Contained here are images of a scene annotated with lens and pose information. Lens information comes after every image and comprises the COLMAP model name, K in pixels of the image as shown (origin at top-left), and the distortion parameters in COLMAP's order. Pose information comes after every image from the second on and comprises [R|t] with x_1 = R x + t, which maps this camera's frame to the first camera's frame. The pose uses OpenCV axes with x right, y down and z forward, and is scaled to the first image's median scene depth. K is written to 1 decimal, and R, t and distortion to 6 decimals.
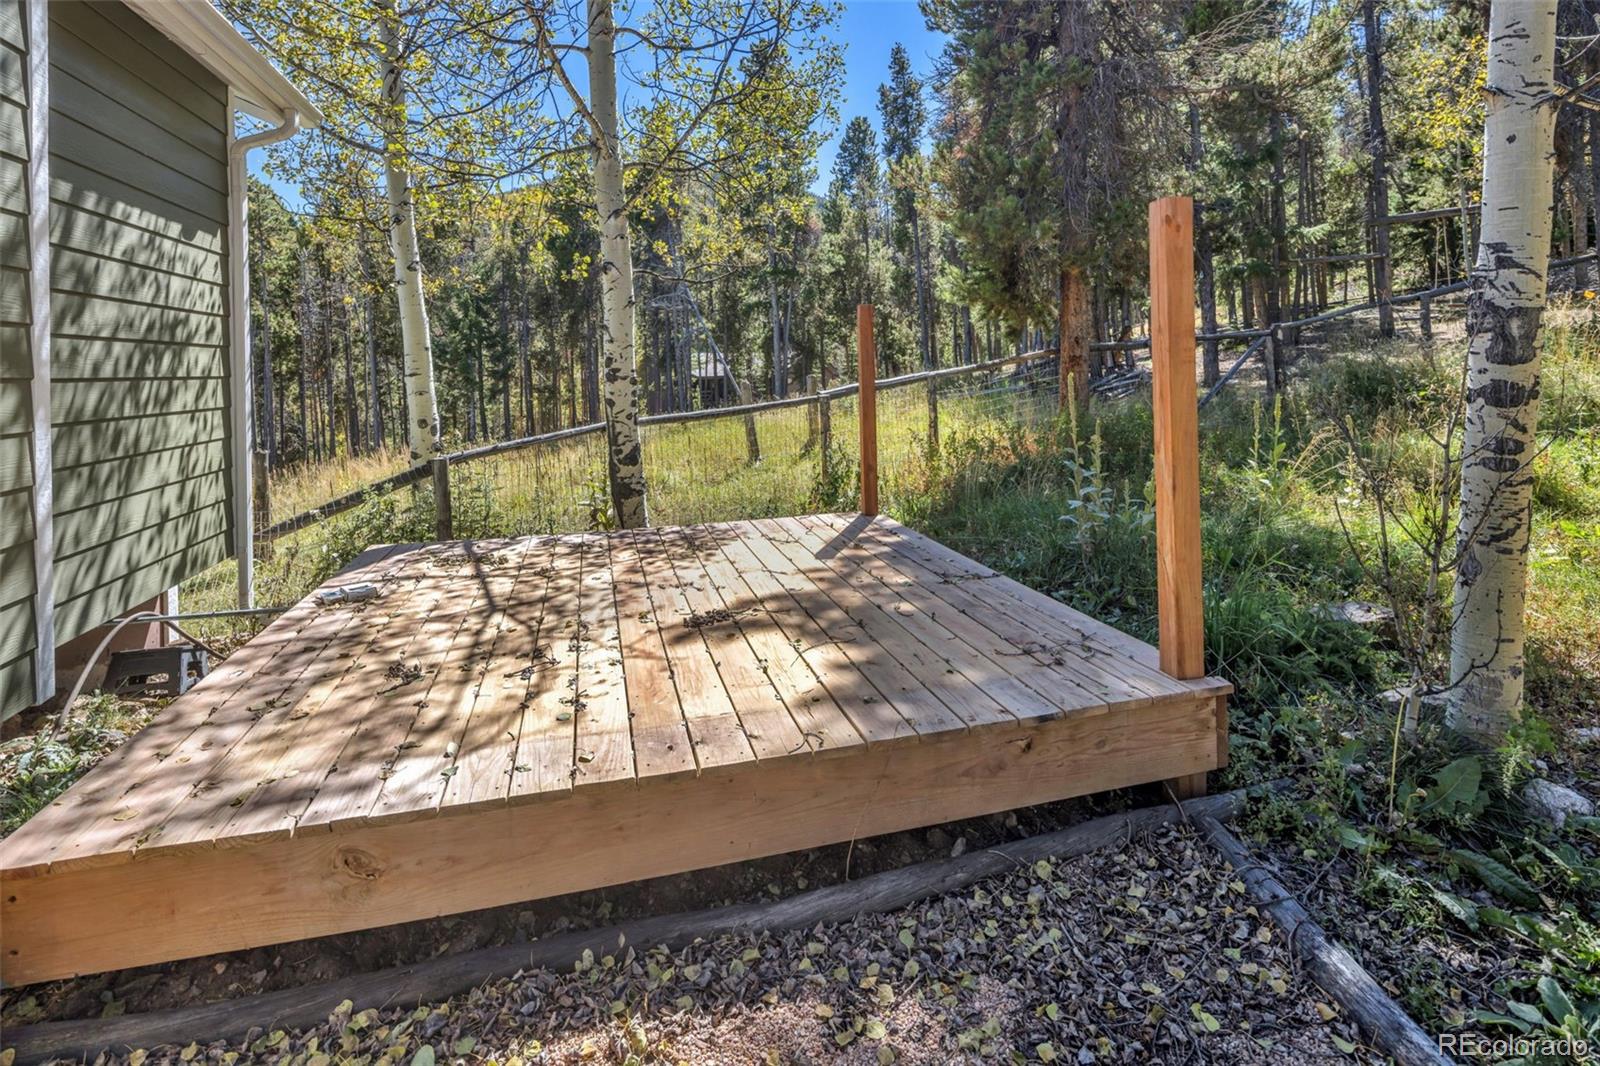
lens RADIAL K [[775.9, 0, 800.0], [0, 775.9, 533.0], [0, 0, 1]] dist [0.000730, 0.000218]
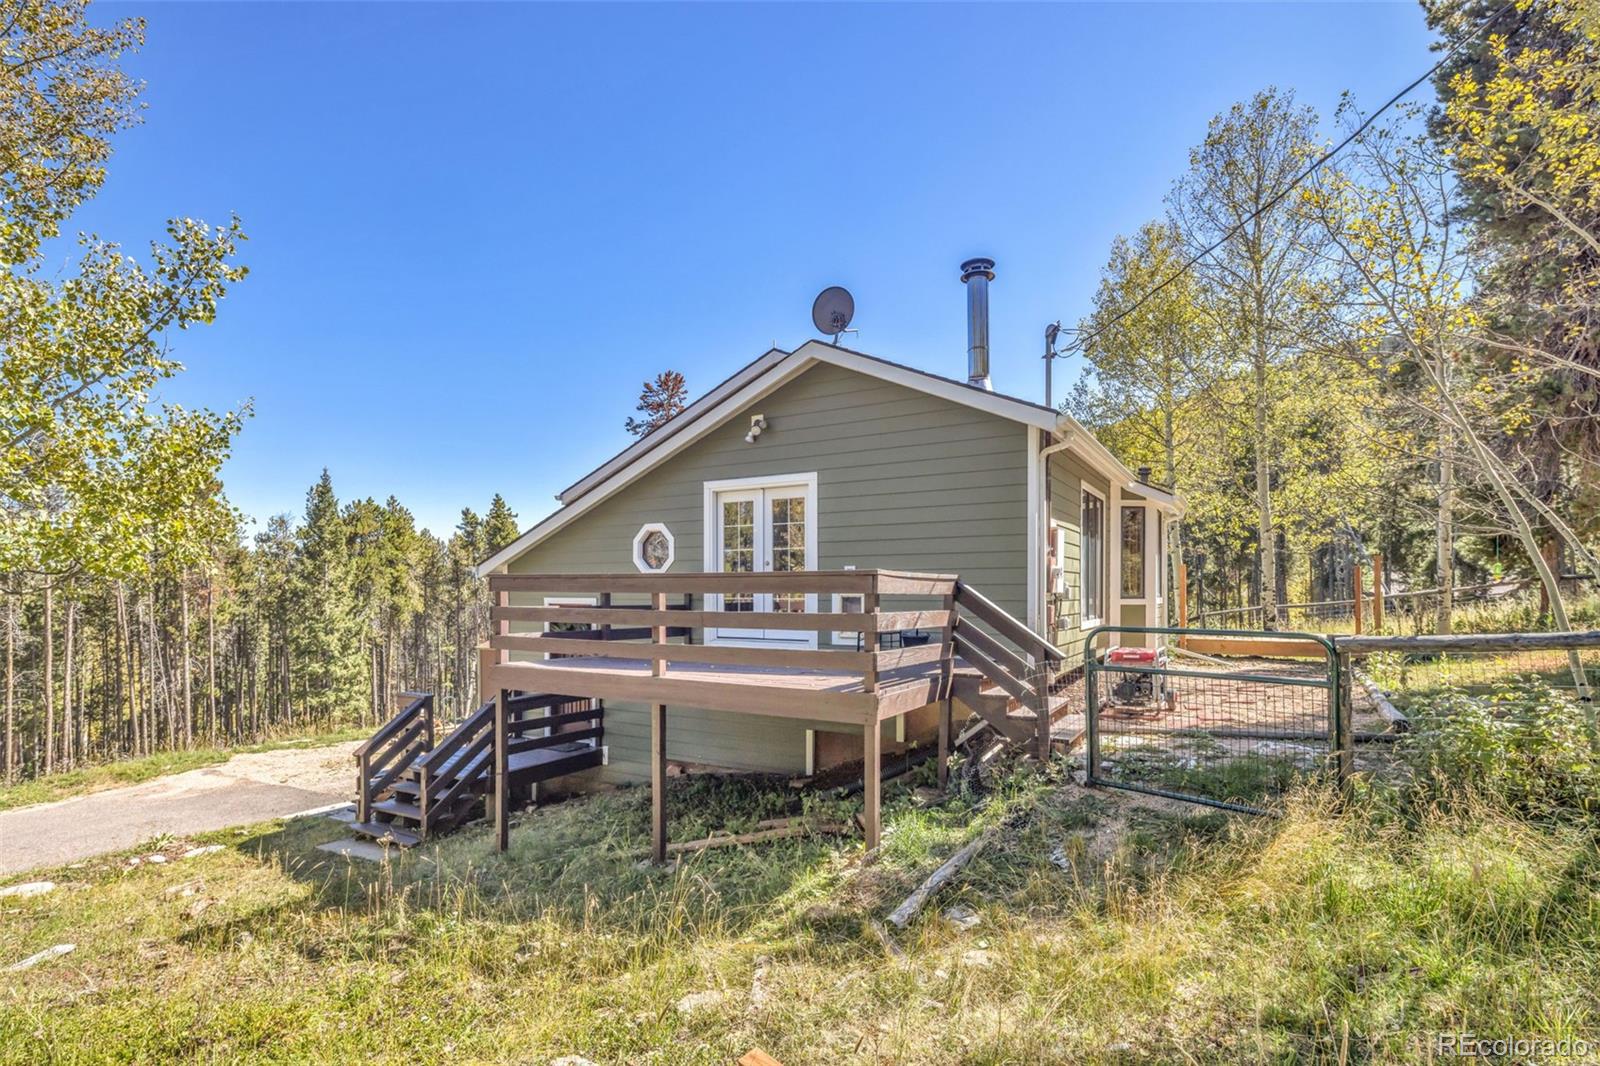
lens RADIAL K [[775.9, 0, 800.0], [0, 775.9, 533.0], [0, 0, 1]] dist [0.000730, 0.000218]
pose [[0.702167, -0.050970, -0.710186, 0.533368], [-0.146754, 0.965658, -0.214402, 0.413010], [0.696725, 0.254769, 0.670573, -1.929894]]
